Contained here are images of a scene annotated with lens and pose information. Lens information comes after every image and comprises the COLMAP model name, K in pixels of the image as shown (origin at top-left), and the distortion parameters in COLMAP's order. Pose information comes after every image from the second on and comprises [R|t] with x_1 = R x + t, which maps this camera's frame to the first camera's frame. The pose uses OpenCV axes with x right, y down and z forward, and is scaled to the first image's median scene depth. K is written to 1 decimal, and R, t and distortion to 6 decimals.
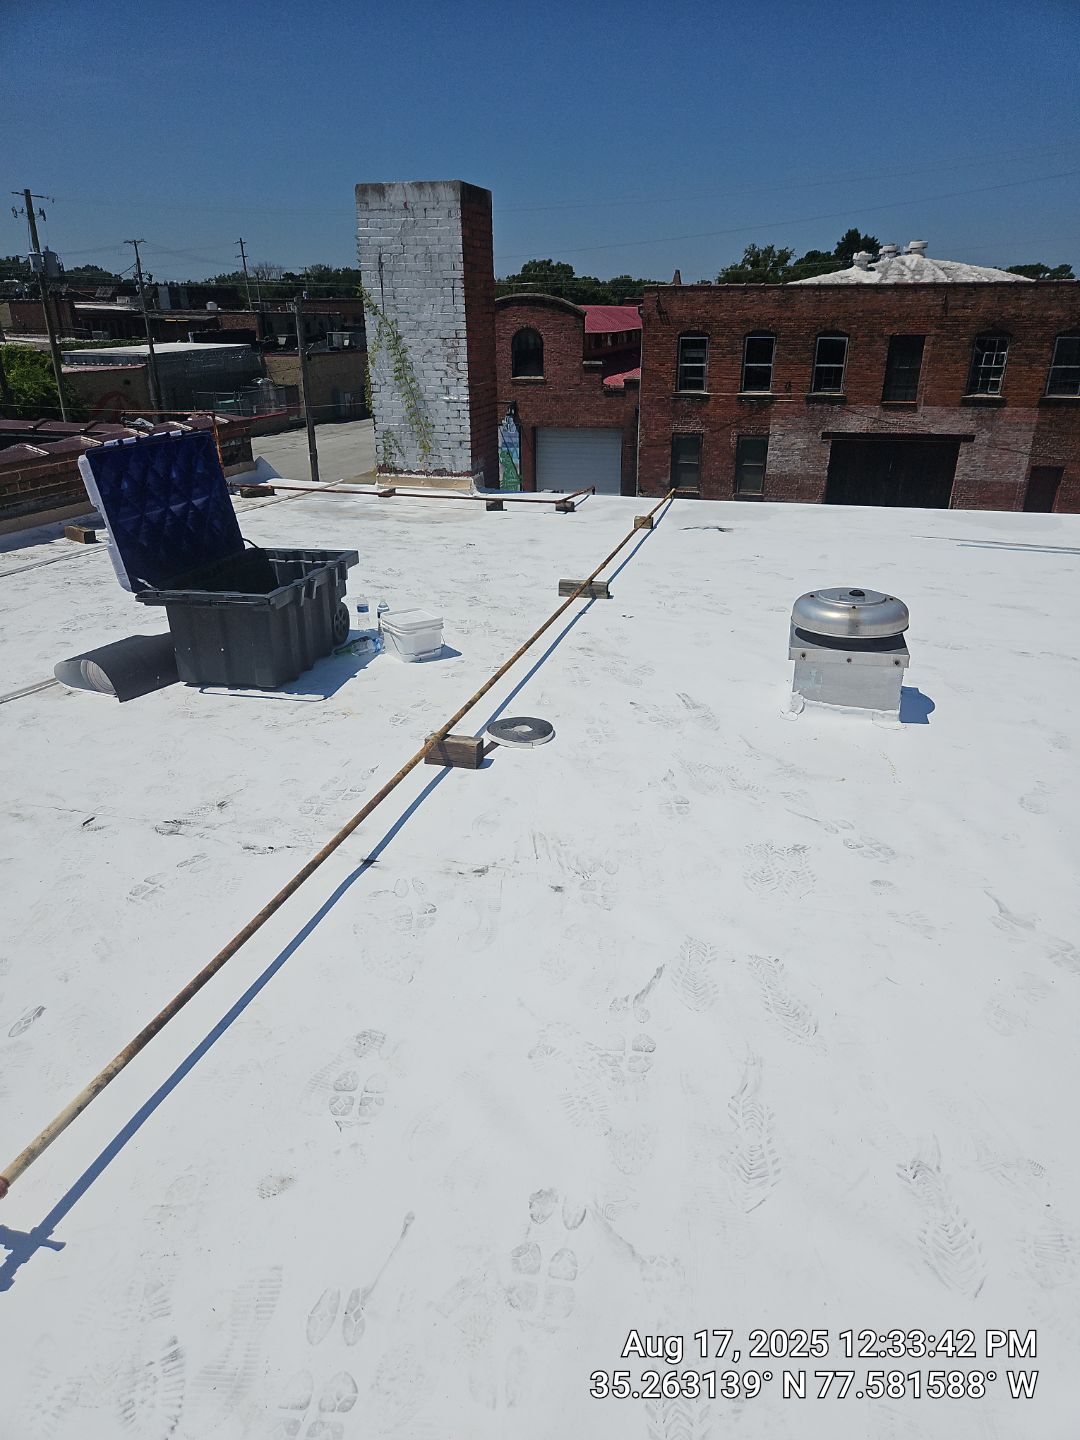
lens RADIAL K [[965.5, 0, 544.1], [0, 965.5, 728.5], [0, 0, 1]] dist [0.058964, -0.048516]
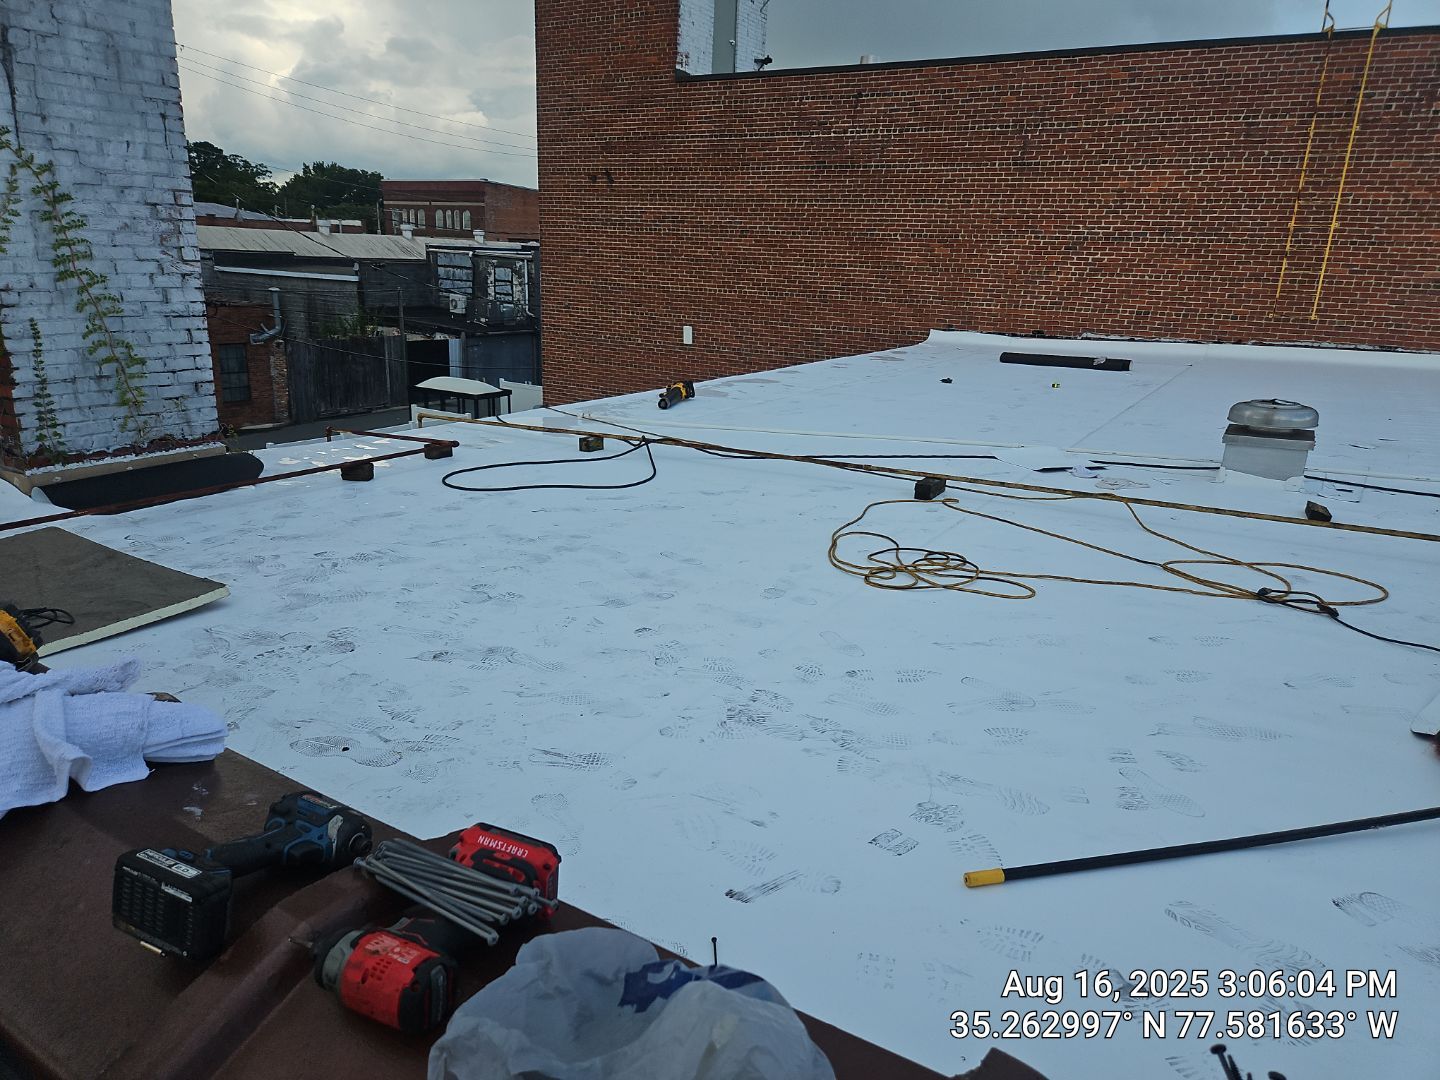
lens RADIAL K [[965.5, 0, 712.2], [0, 965.5, 574.6], [0, 0, 1]] dist [0.058964, -0.048516]
pose [[0.280252, -0.287757, 0.915781, -0.558403], [0.356947, 0.916842, 0.178855, -0.187185], [-0.891093, 0.276761, 0.359661, 0.553305]]
